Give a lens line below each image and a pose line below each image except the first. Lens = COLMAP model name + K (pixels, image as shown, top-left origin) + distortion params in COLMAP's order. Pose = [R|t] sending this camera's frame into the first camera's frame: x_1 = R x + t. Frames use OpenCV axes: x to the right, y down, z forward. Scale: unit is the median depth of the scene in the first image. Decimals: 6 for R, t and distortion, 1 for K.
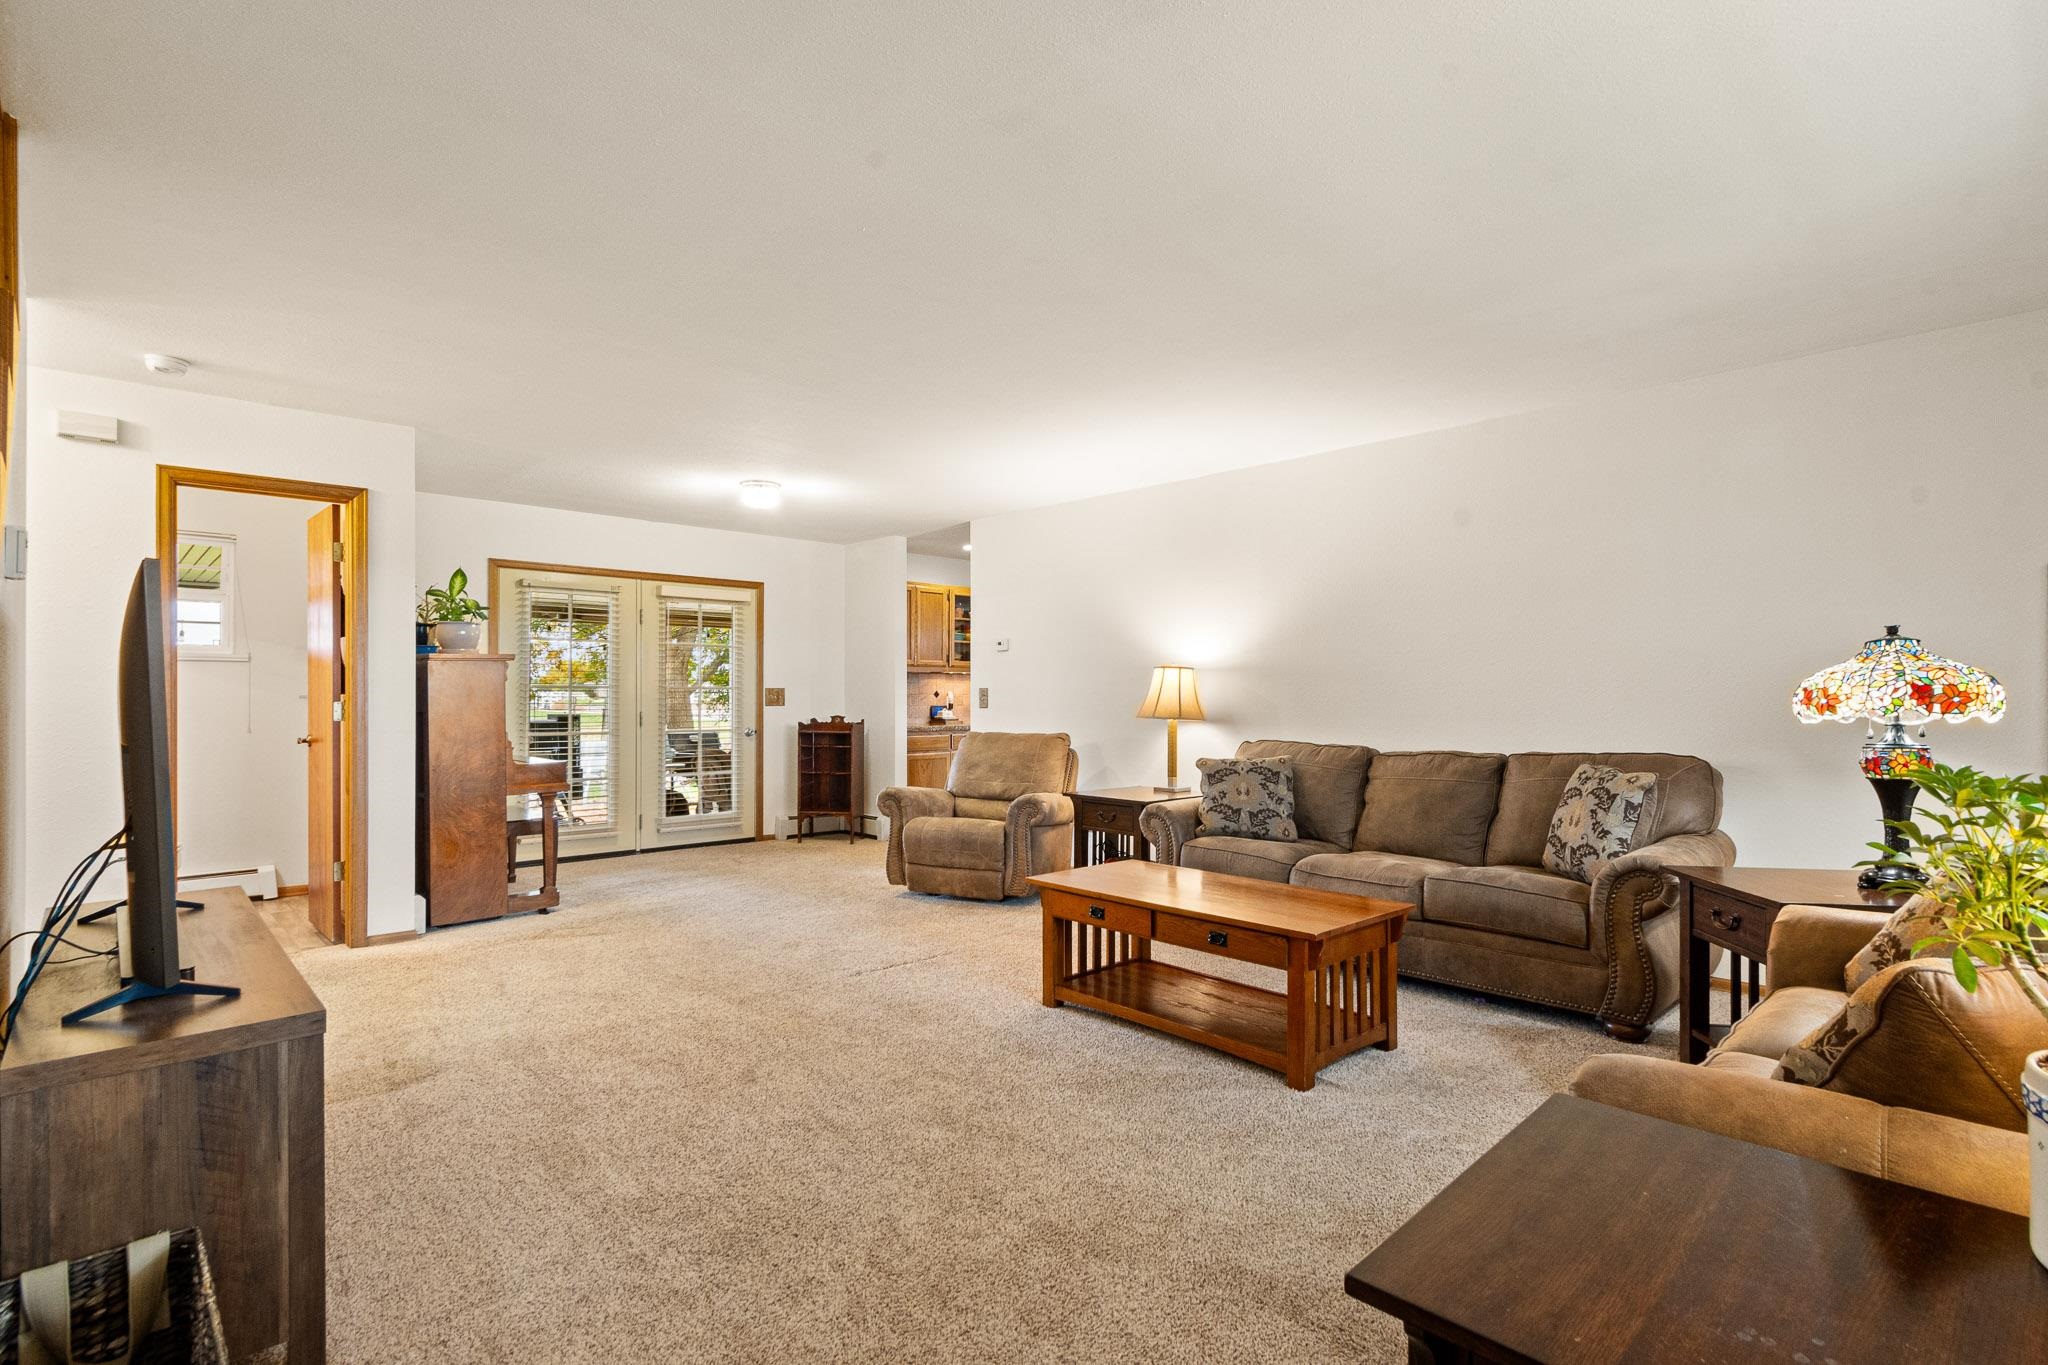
lens RADIAL K [[945.2, 0, 988.8], [0, 945.2, 695.8], [0, 0, 1]] dist [0.000657, 0.000095]
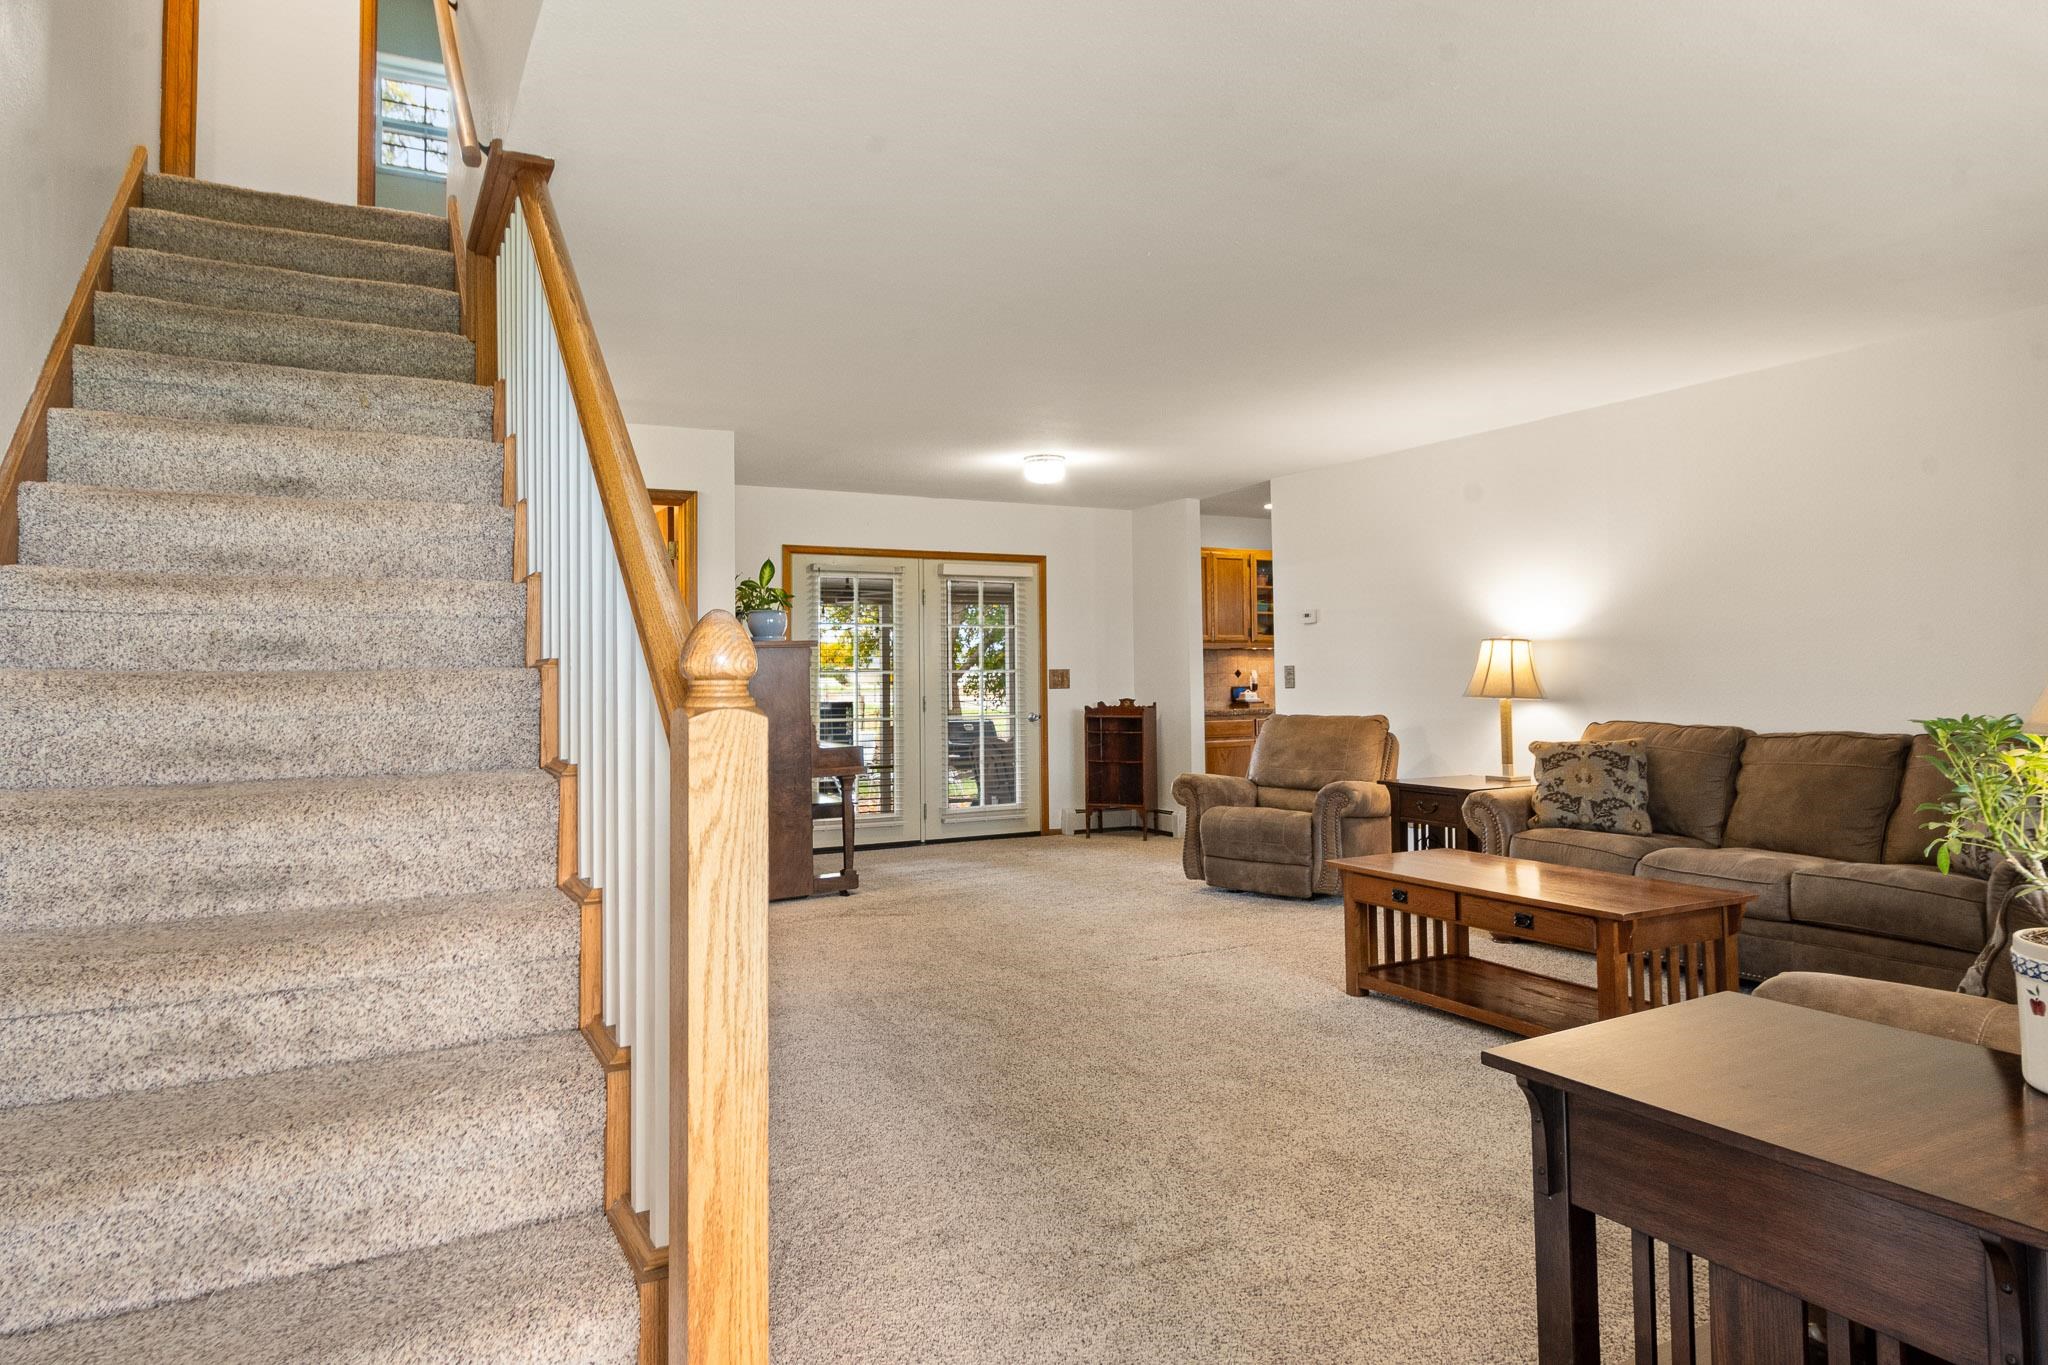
lens RADIAL K [[1196.1, 0, 1028.4], [0, 1196.1, 626.5], [0, 0, 1]] dist [-0.003481, -0.000358]
pose [[0.972055, -0.023008, -0.233625, 0.026609], [0.013235, 0.998974, -0.043314, 0.000661], [0.234381, 0.039011, 0.971362, -0.209451]]
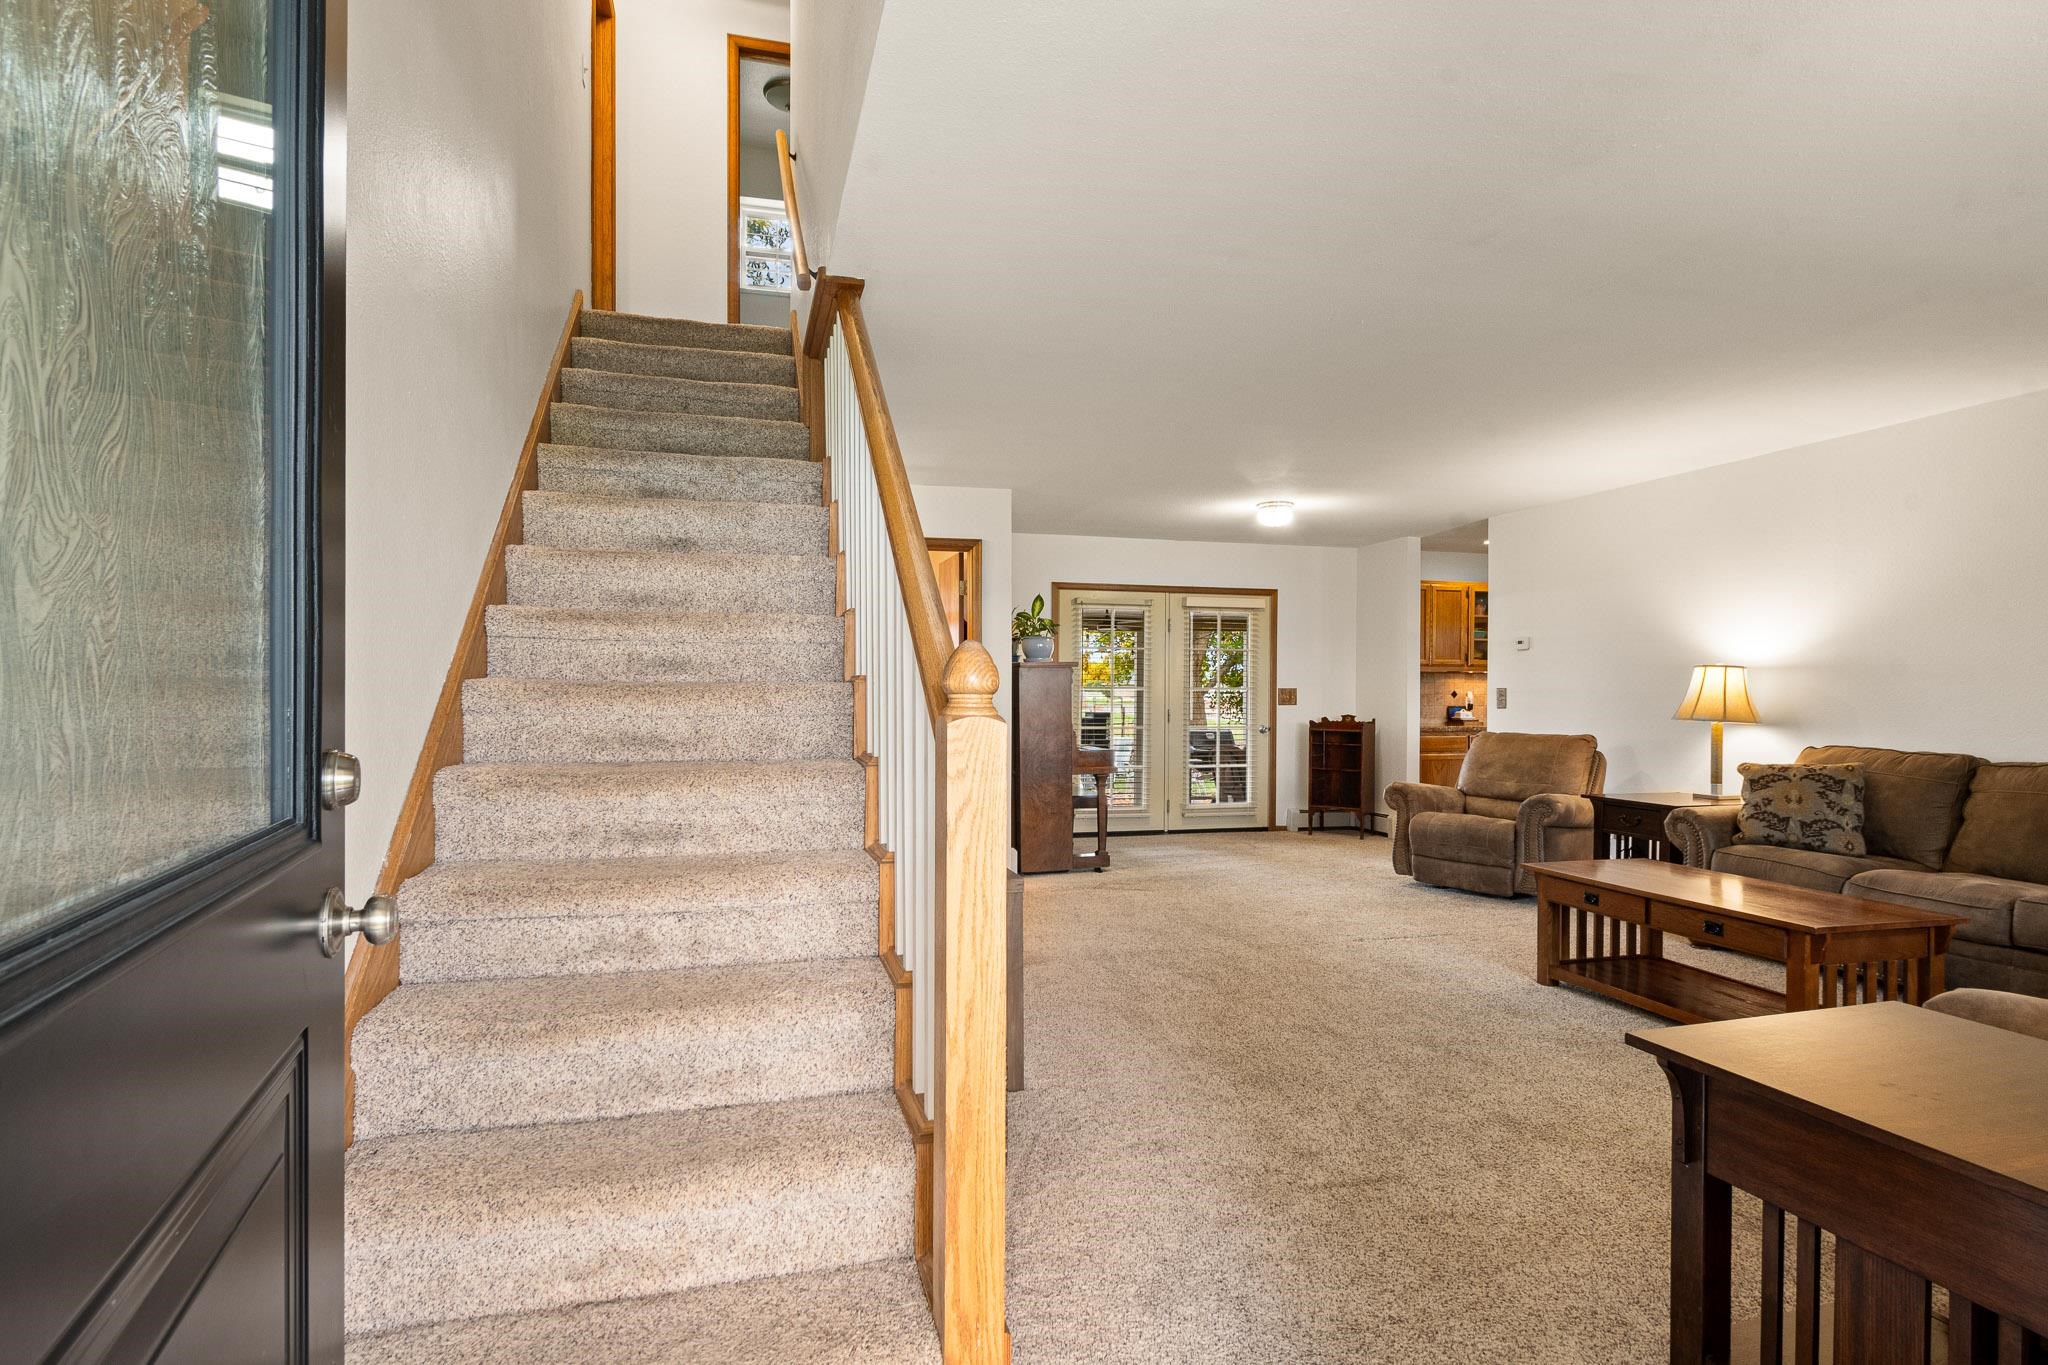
lens RADIAL K [[1019.0, 0, 1030.5], [0, 1019.0, 706.4], [0, 0, 1]] dist [0.002193, -0.007146]
pose [[0.892545, 0.007132, -0.450902, 0.047839], [-0.002278, 0.999933, 0.011307, 0.000170], [0.450953, -0.009065, 0.892502, -0.223087]]
